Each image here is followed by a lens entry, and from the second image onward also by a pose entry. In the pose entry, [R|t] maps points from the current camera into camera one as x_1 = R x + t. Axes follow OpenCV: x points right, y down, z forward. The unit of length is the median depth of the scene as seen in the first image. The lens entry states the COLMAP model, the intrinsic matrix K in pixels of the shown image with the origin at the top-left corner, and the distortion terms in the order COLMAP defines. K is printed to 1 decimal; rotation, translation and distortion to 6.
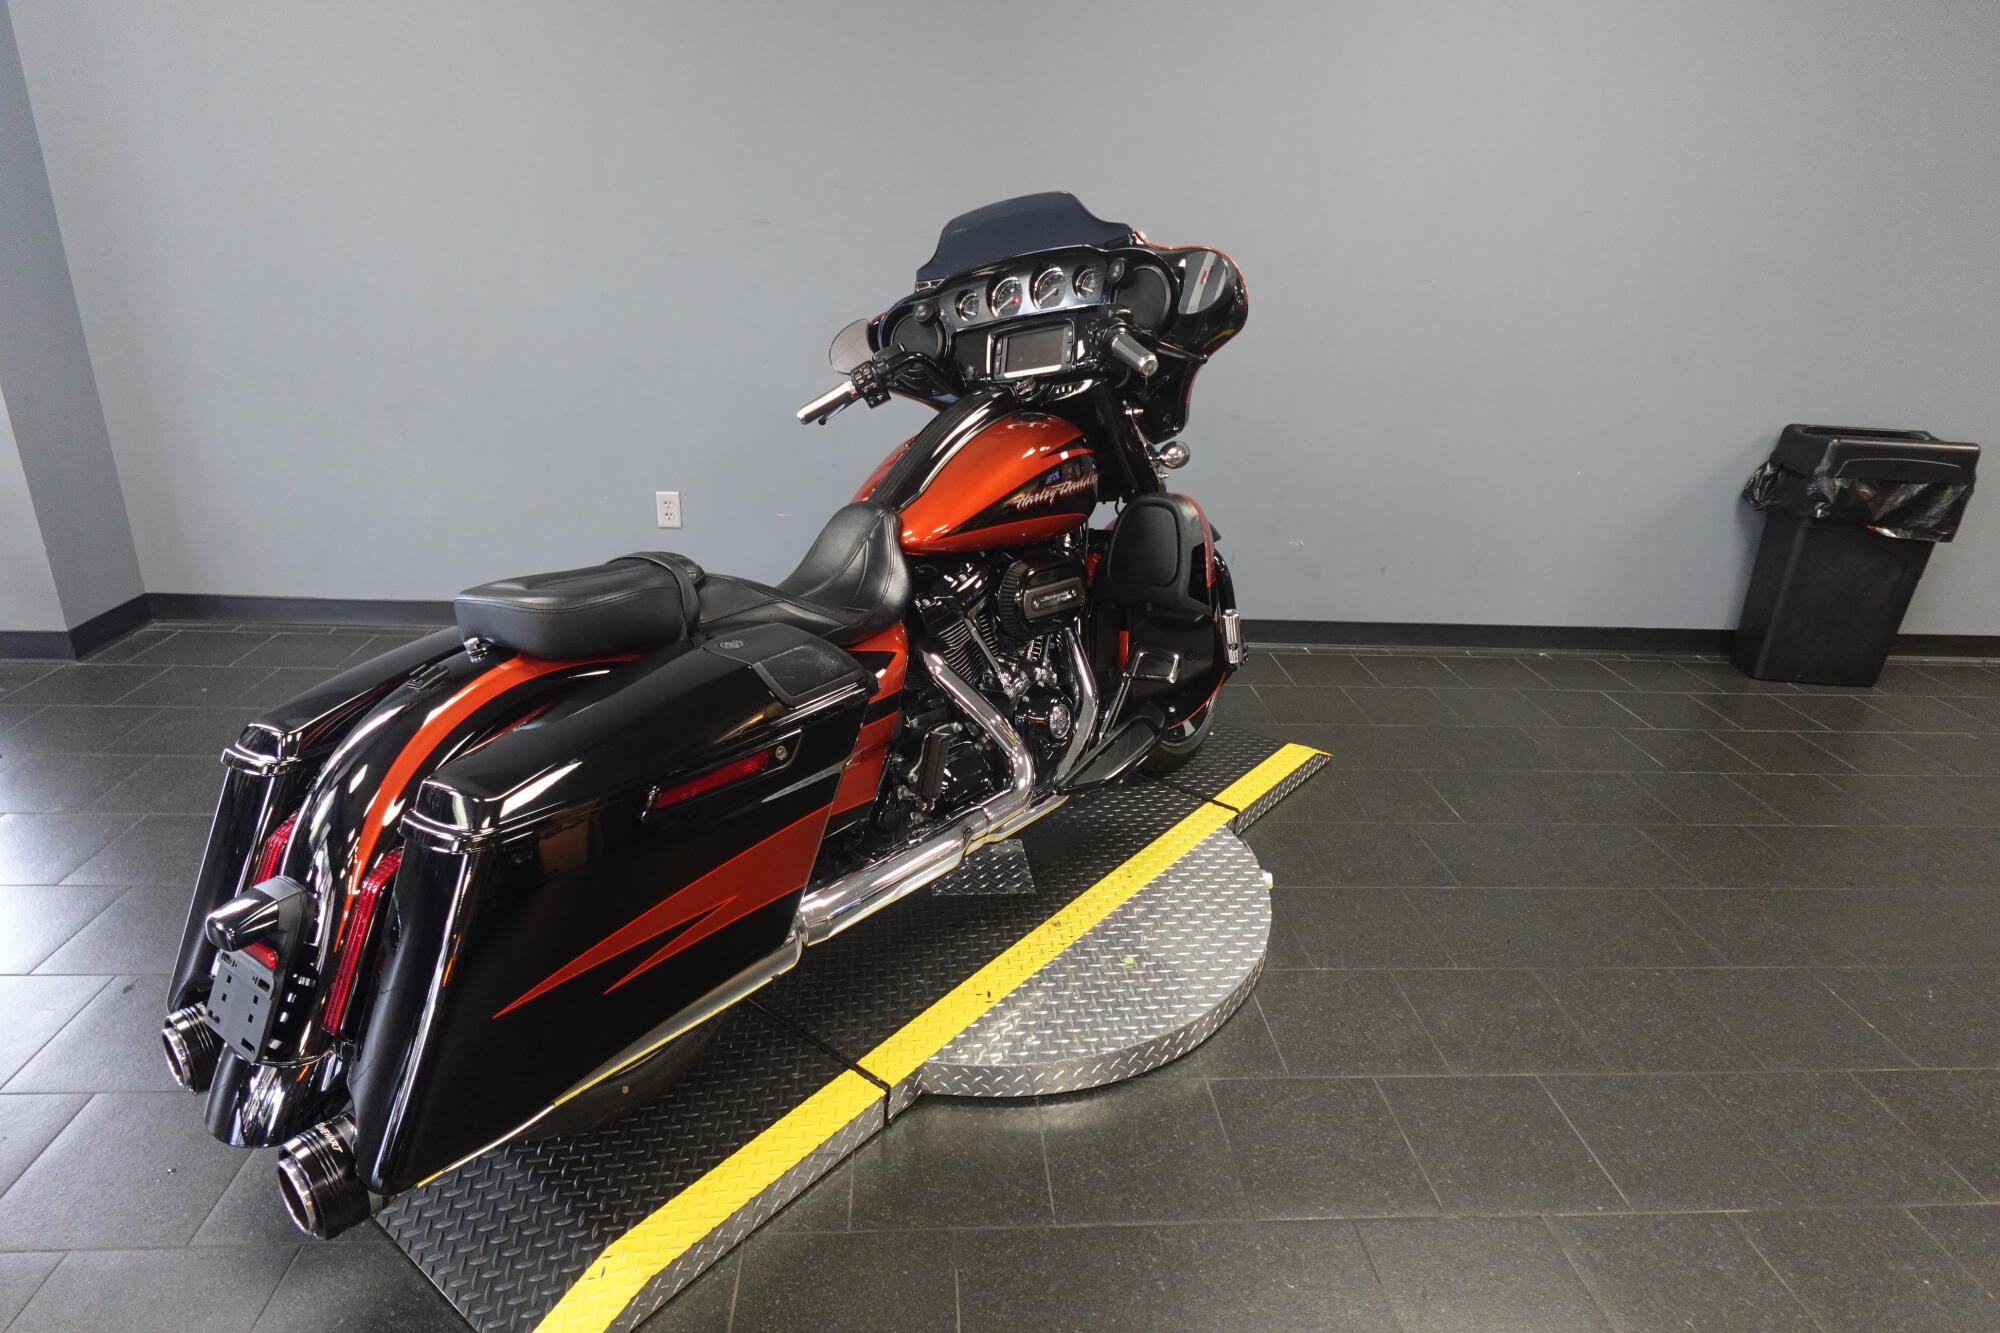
lens RADIAL K [[1137.8, 0, 1002.6], [0, 1137.8, 659.3], [0, 0, 1]] dist [0.006028, -0.003424]
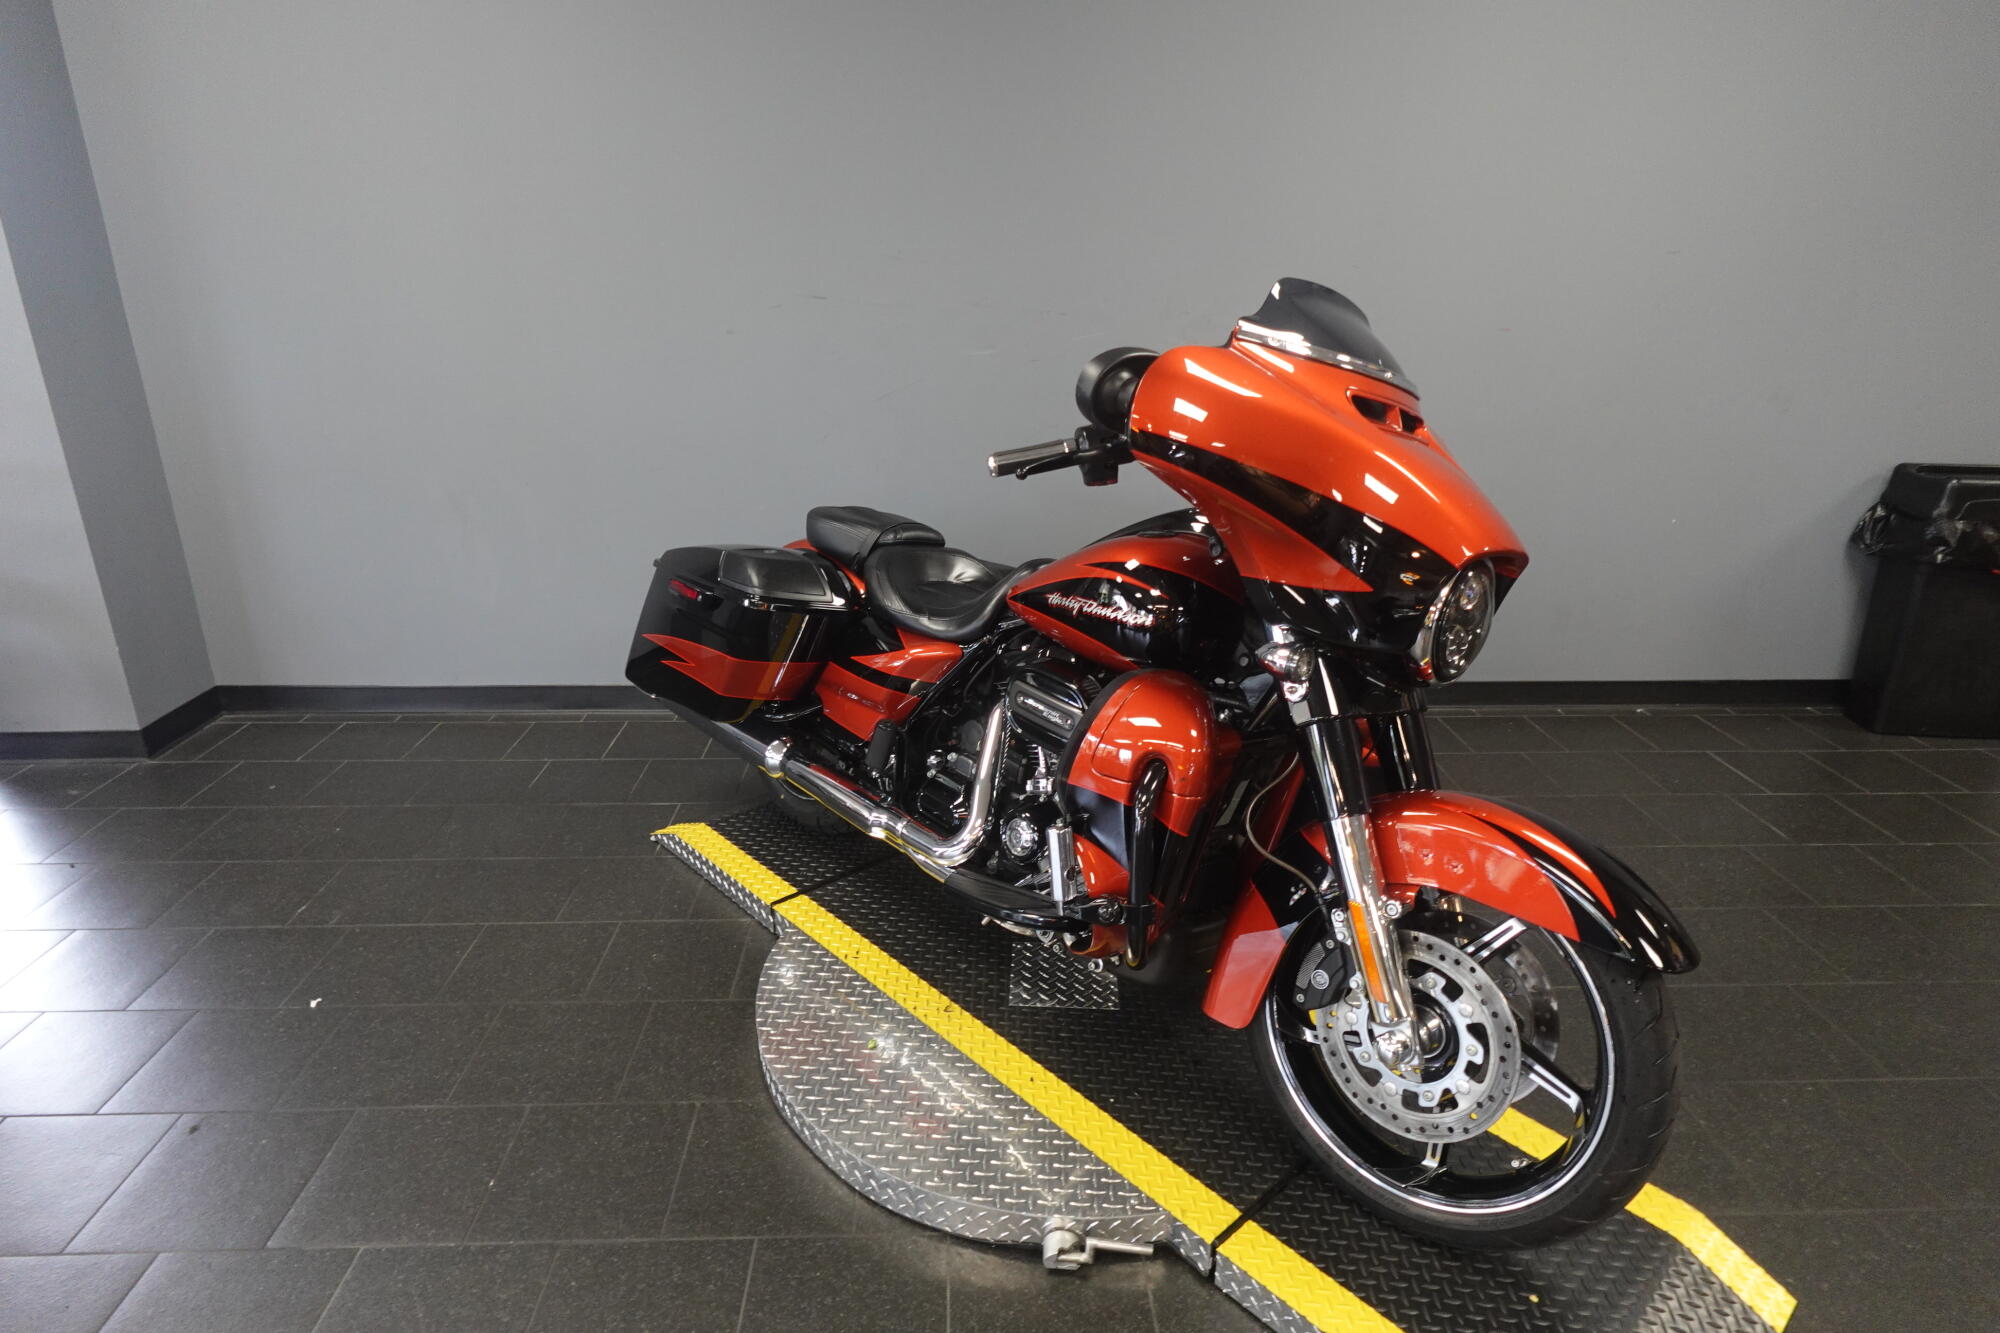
lens RADIAL K [[1137.8, 0, 1001.7], [0, 1137.8, 657.3], [0, 0, 1]] dist [0.006028, -0.003424]
pose [[0.998686, -0.025167, -0.044638, -0.021457], [0.023862, 0.999279, -0.029530, -0.050699], [0.045349, 0.028426, 0.998567, 0.039857]]
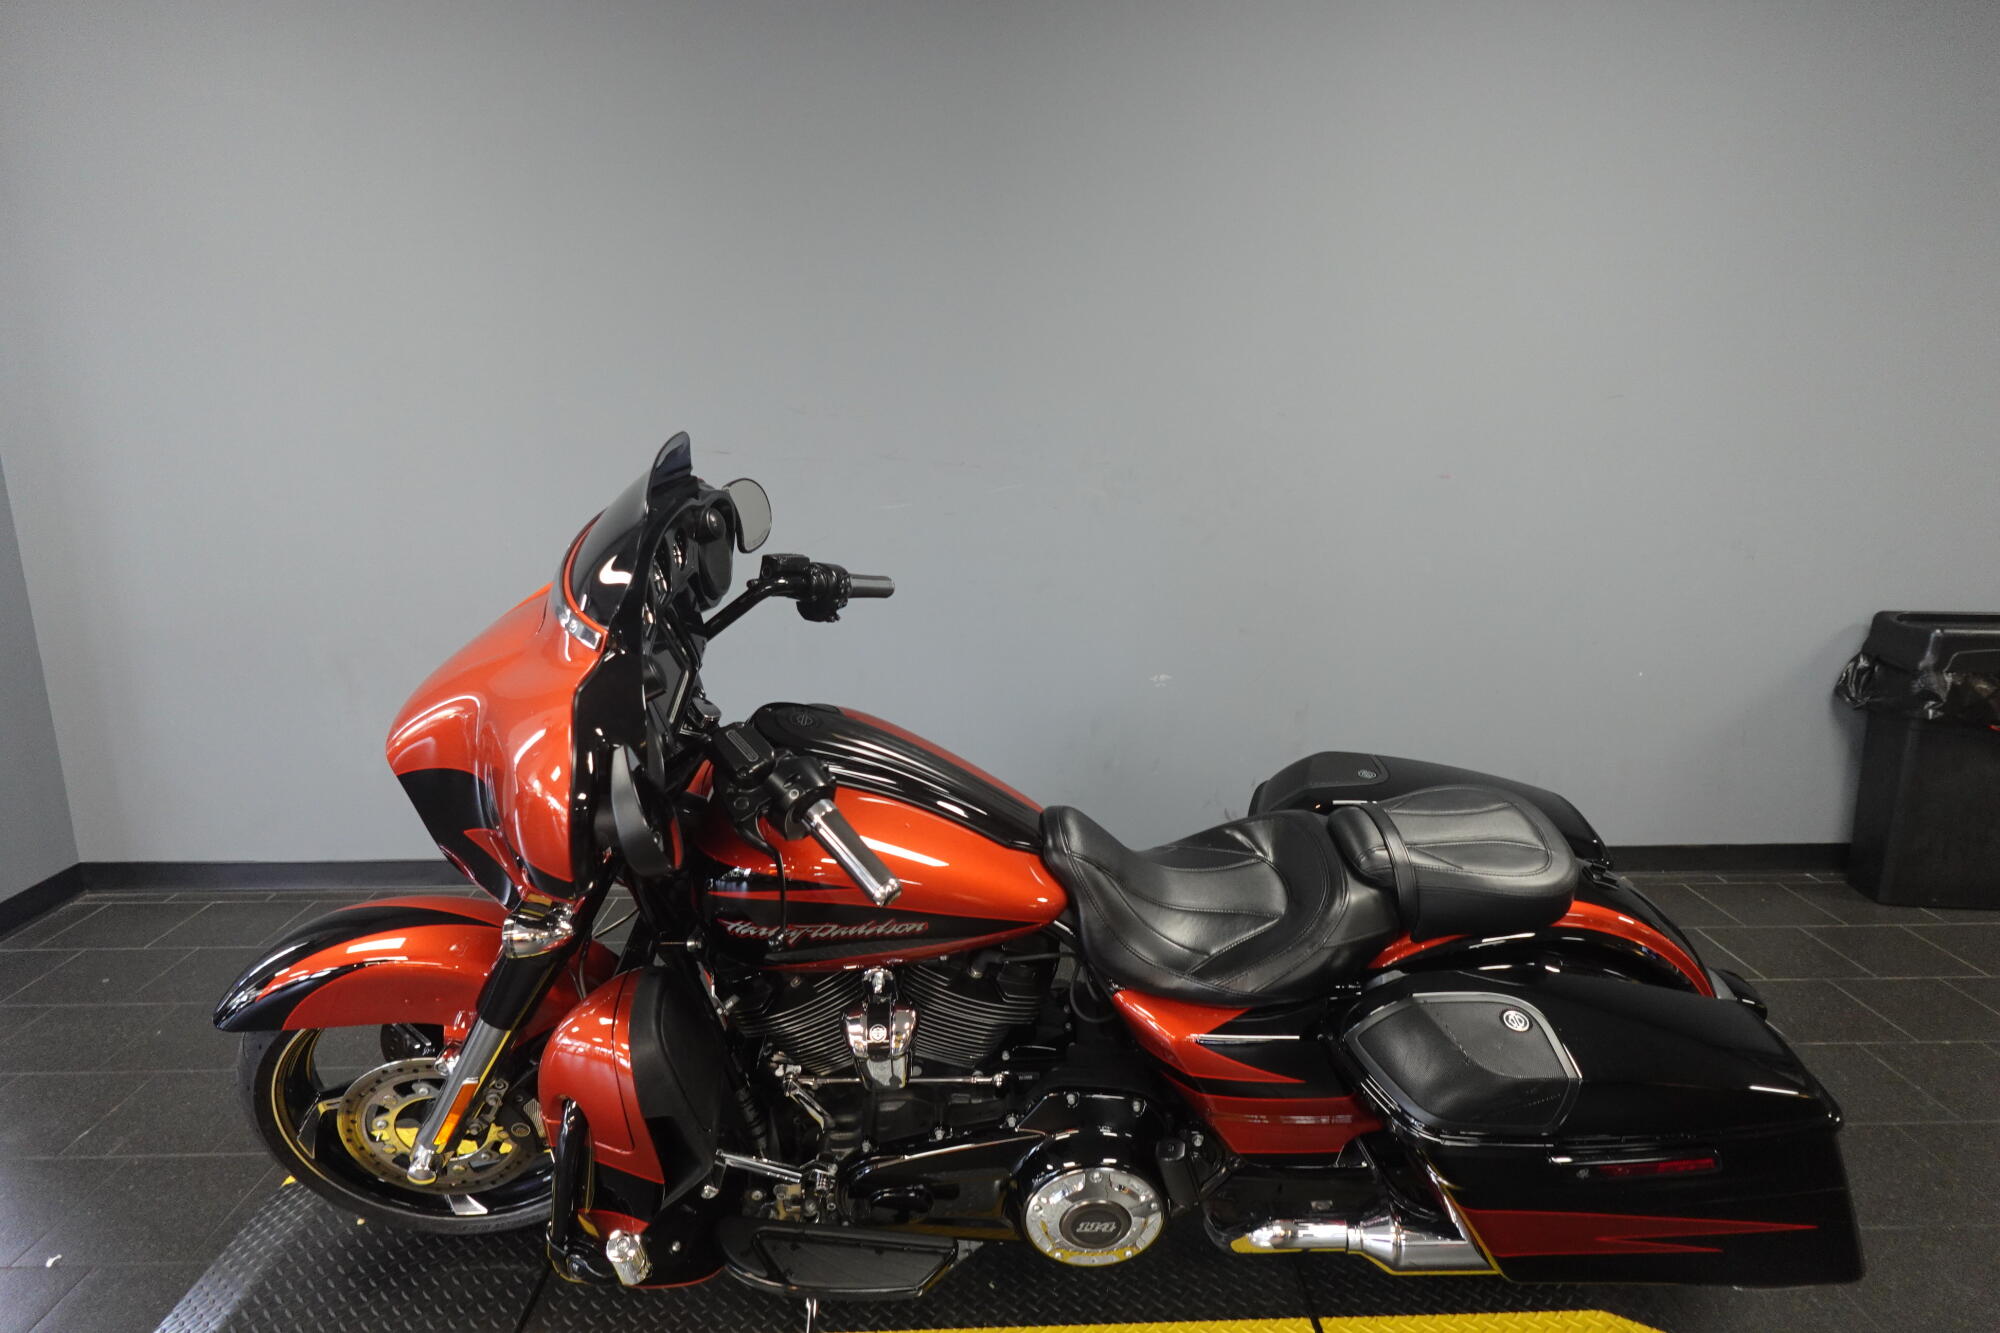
lens RADIAL K [[1137.8, 0, 1004.5], [0, 1137.8, 657.2], [0, 0, 1]] dist [0.006028, -0.003424]
pose [[0.997707, -0.038635, -0.055577, 0.088470], [0.030038, 0.988537, -0.147961, -0.086714], [0.060656, 0.145952, 0.987430, 0.132483]]
